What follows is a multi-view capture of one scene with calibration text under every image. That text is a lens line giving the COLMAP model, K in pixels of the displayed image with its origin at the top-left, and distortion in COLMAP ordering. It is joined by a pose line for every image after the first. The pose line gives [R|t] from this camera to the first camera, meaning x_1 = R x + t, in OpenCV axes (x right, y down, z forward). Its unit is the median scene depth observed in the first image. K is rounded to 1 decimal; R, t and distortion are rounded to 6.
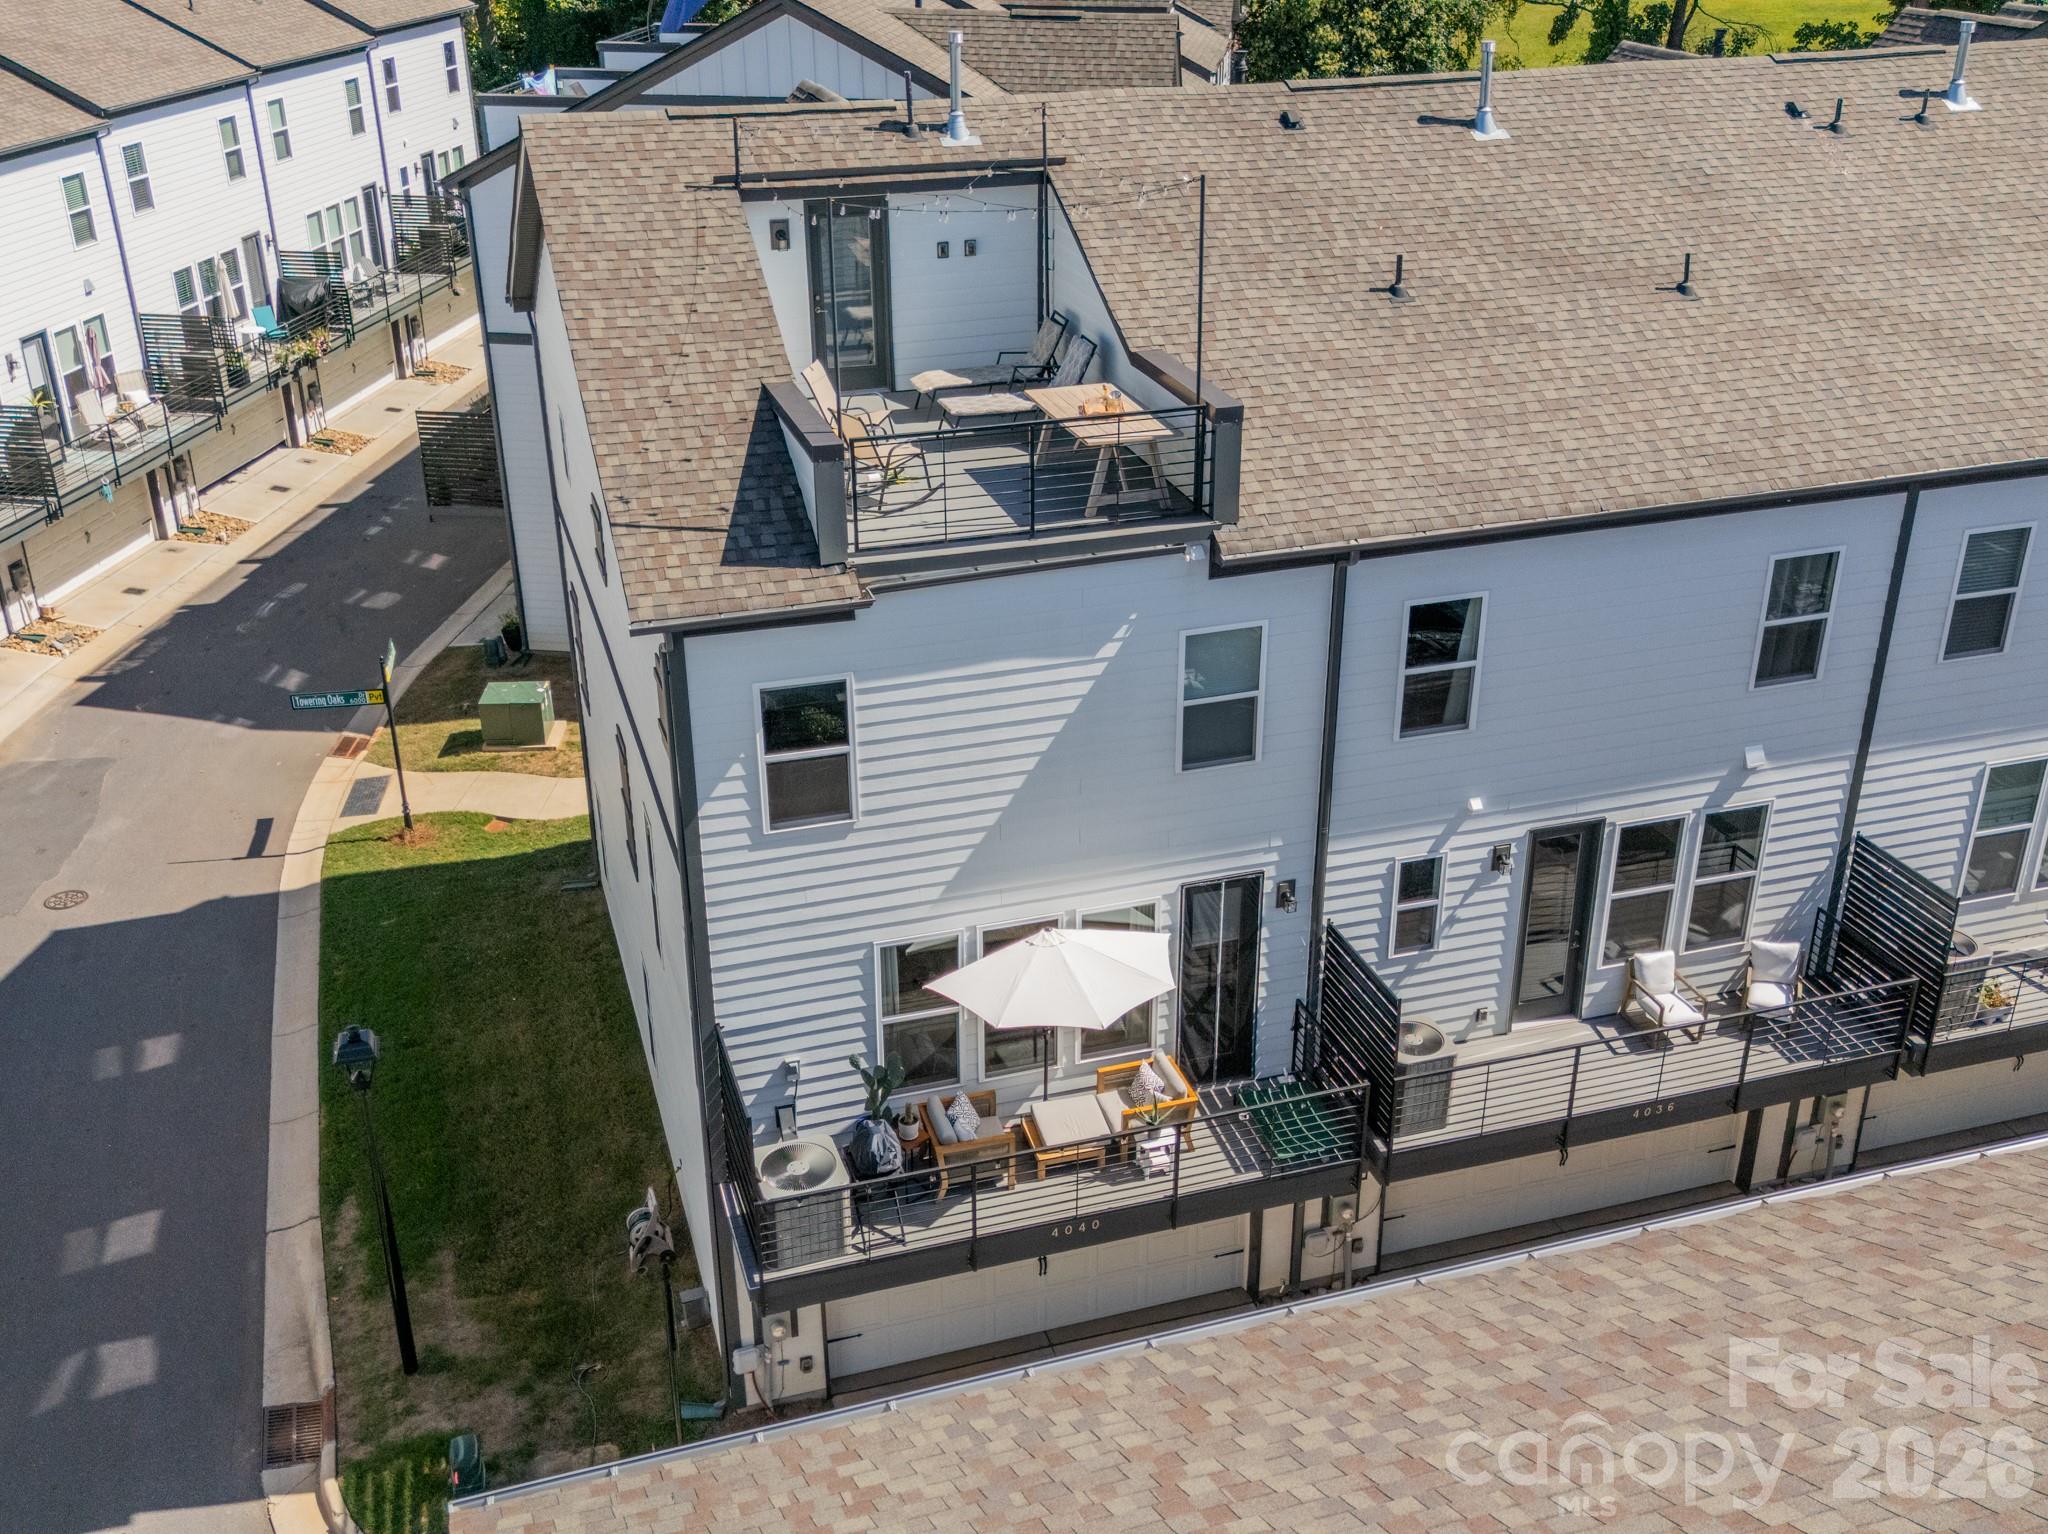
lens RADIAL K [[1973.2, 0, 1024.0], [0, 1973.2, 767.0], [0, 0, 1]] dist [0.161864, -0.339440]
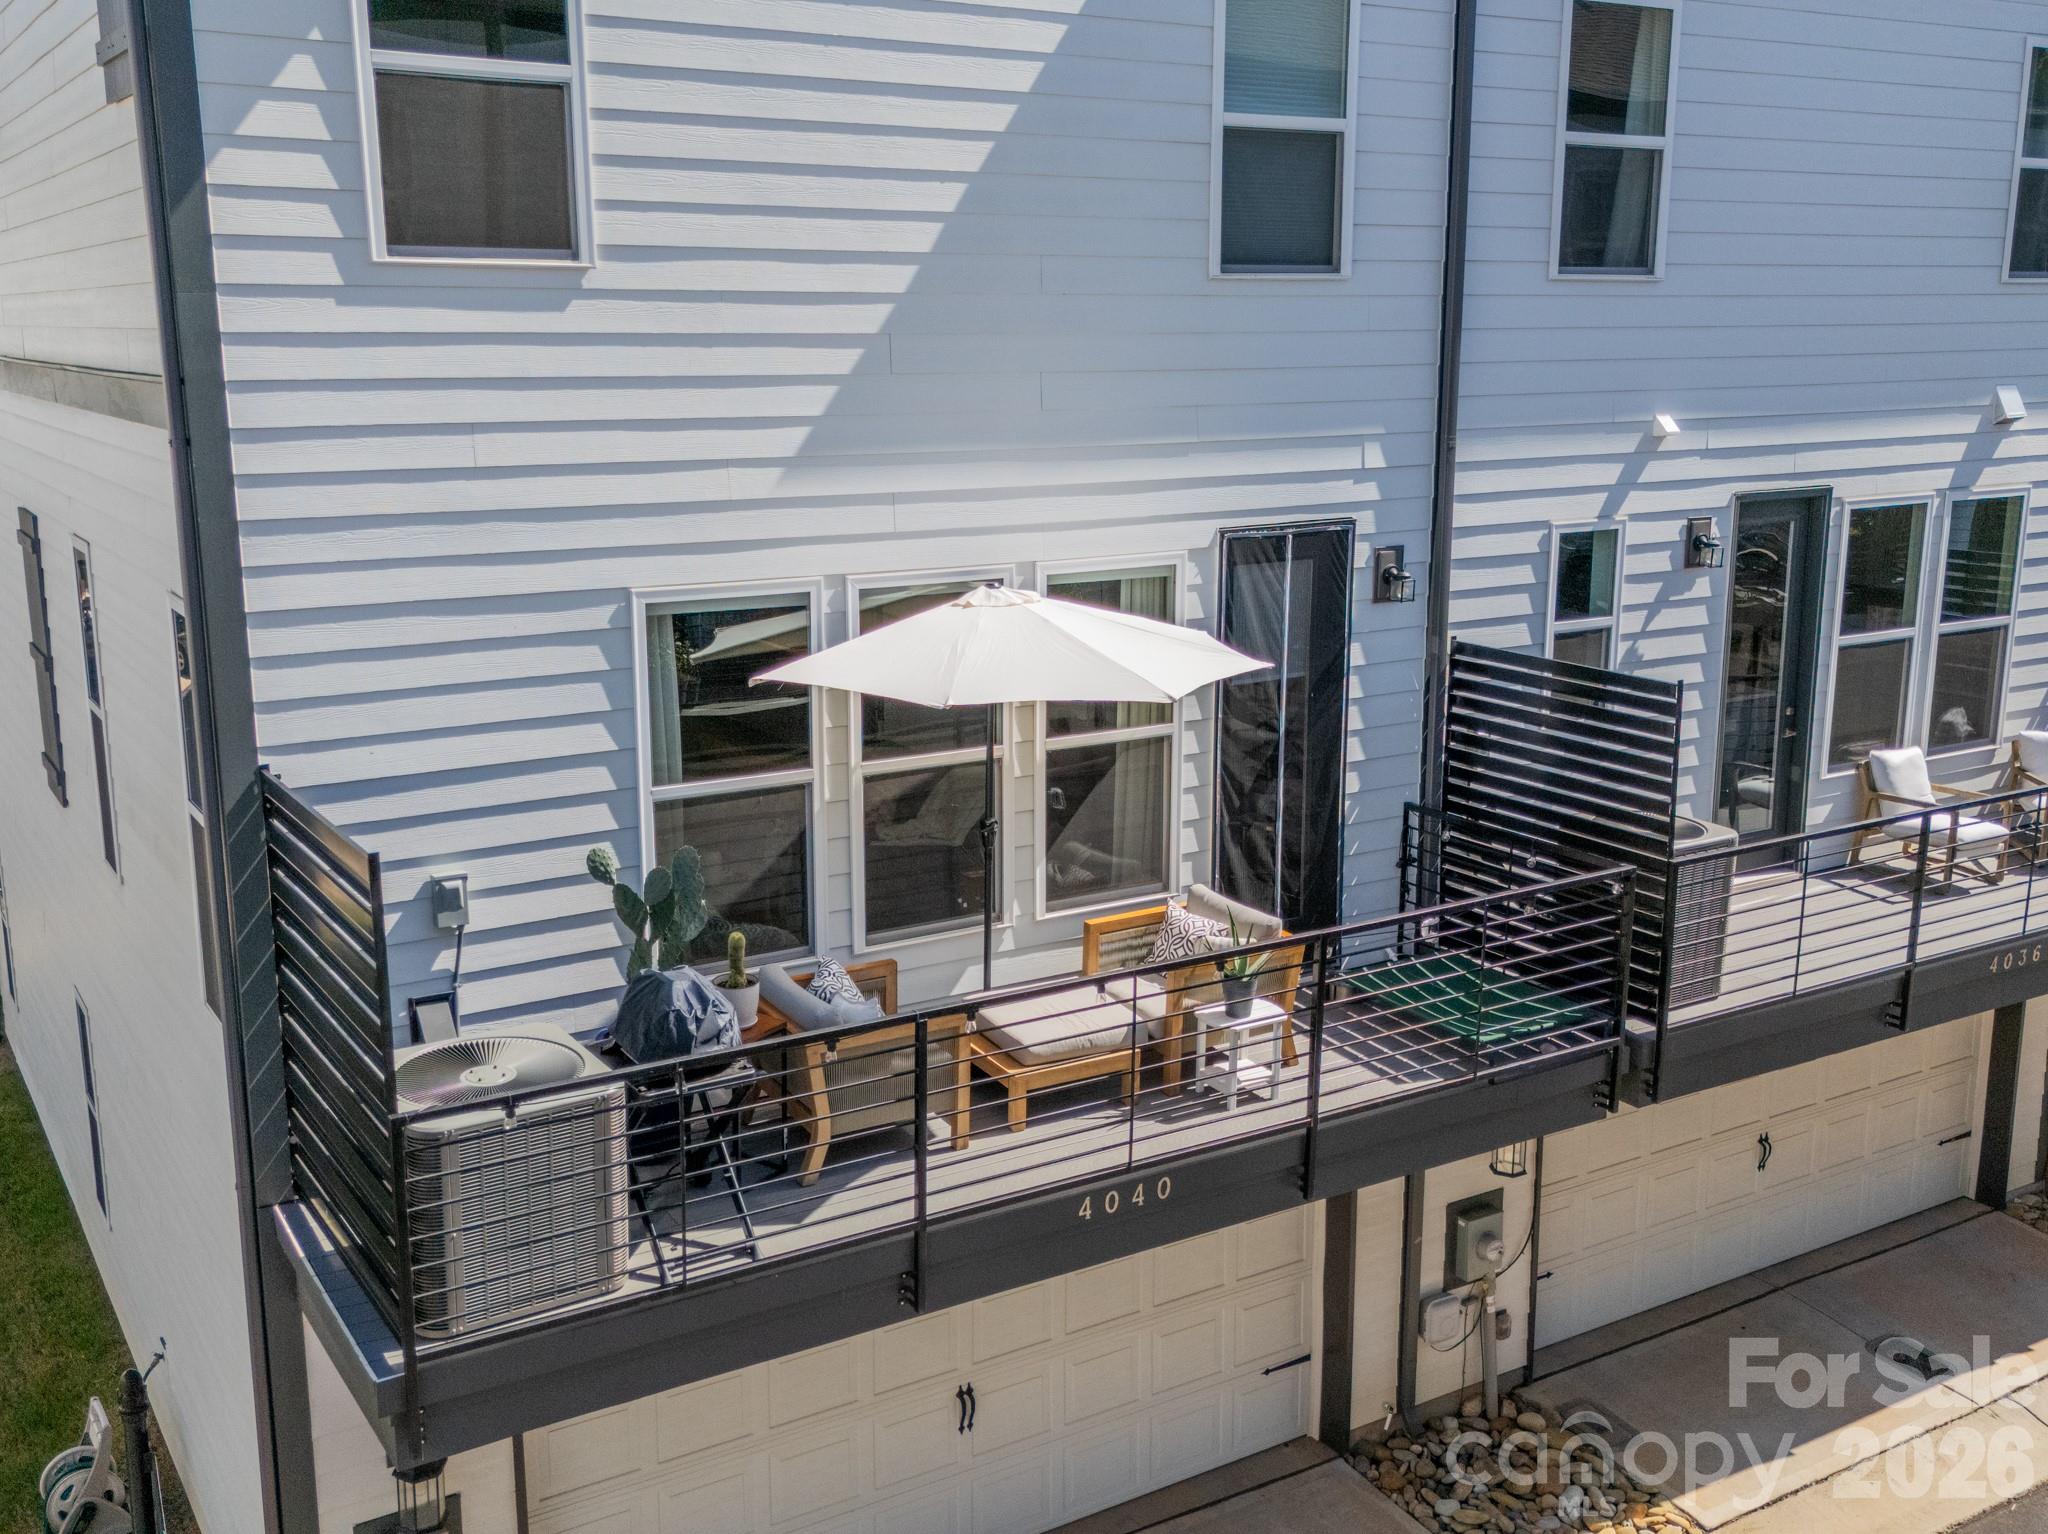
lens RADIAL K [[2005.2, 0, 1024.0], [0, 2005.2, 767.0], [0, 0, 1]] dist [0.065834, -0.018355]
pose [[0.968937, -0.050024, 0.242198, -0.096458], [0.104333, 0.970596, -0.216927, 0.222643], [-0.224225, 0.235457, 0.945665, 0.528004]]
